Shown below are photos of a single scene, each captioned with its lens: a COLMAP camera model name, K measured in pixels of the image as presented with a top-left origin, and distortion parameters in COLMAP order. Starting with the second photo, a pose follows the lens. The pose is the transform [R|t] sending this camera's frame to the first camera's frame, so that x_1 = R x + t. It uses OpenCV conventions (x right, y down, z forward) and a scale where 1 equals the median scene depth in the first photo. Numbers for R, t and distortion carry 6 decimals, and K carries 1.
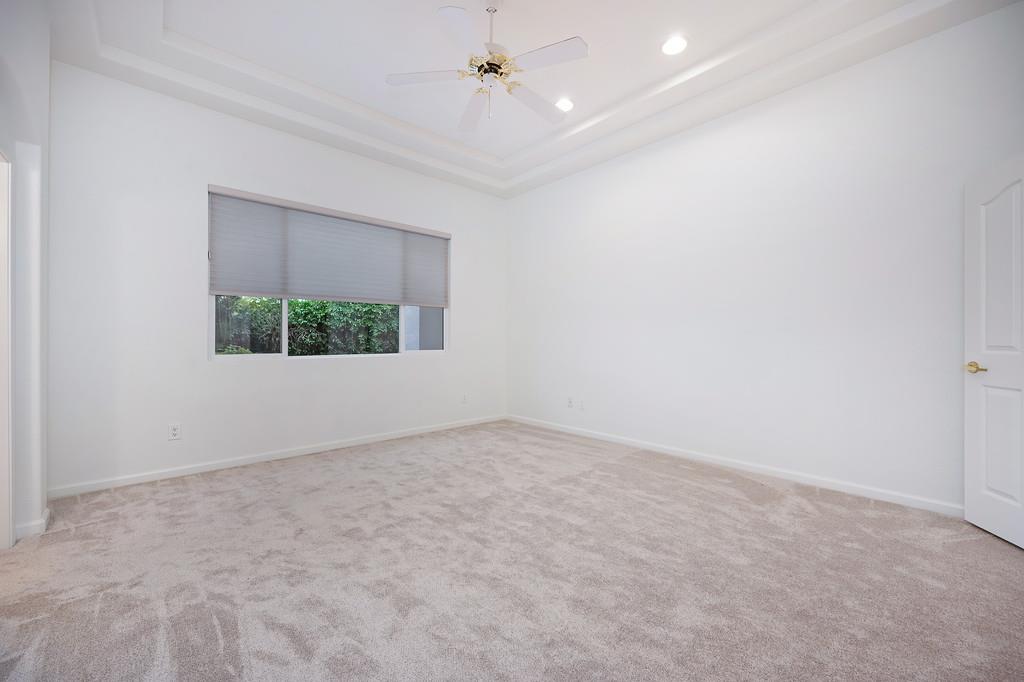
lens RADIAL K [[411.2, 0, 508.4], [0, 411.2, 334.2], [0, 0, 1]] dist [-0.001793, -0.000115]
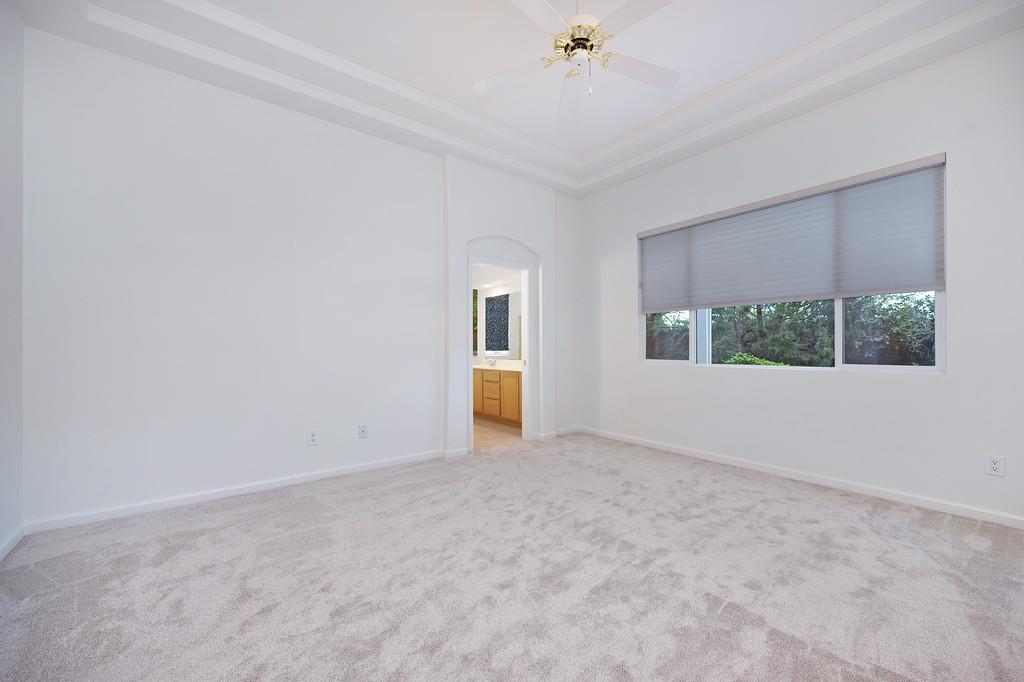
lens RADIAL K [[407.6, 0, 513.5], [0, 407.6, 340.3], [0, 0, 1]] dist [0.001432, 0.000081]
pose [[-0.082978, -0.013737, -0.996457, 0.642193], [0.018029, 0.999721, -0.015283, 0.001561], [0.996388, -0.019233, -0.082707, 0.694705]]
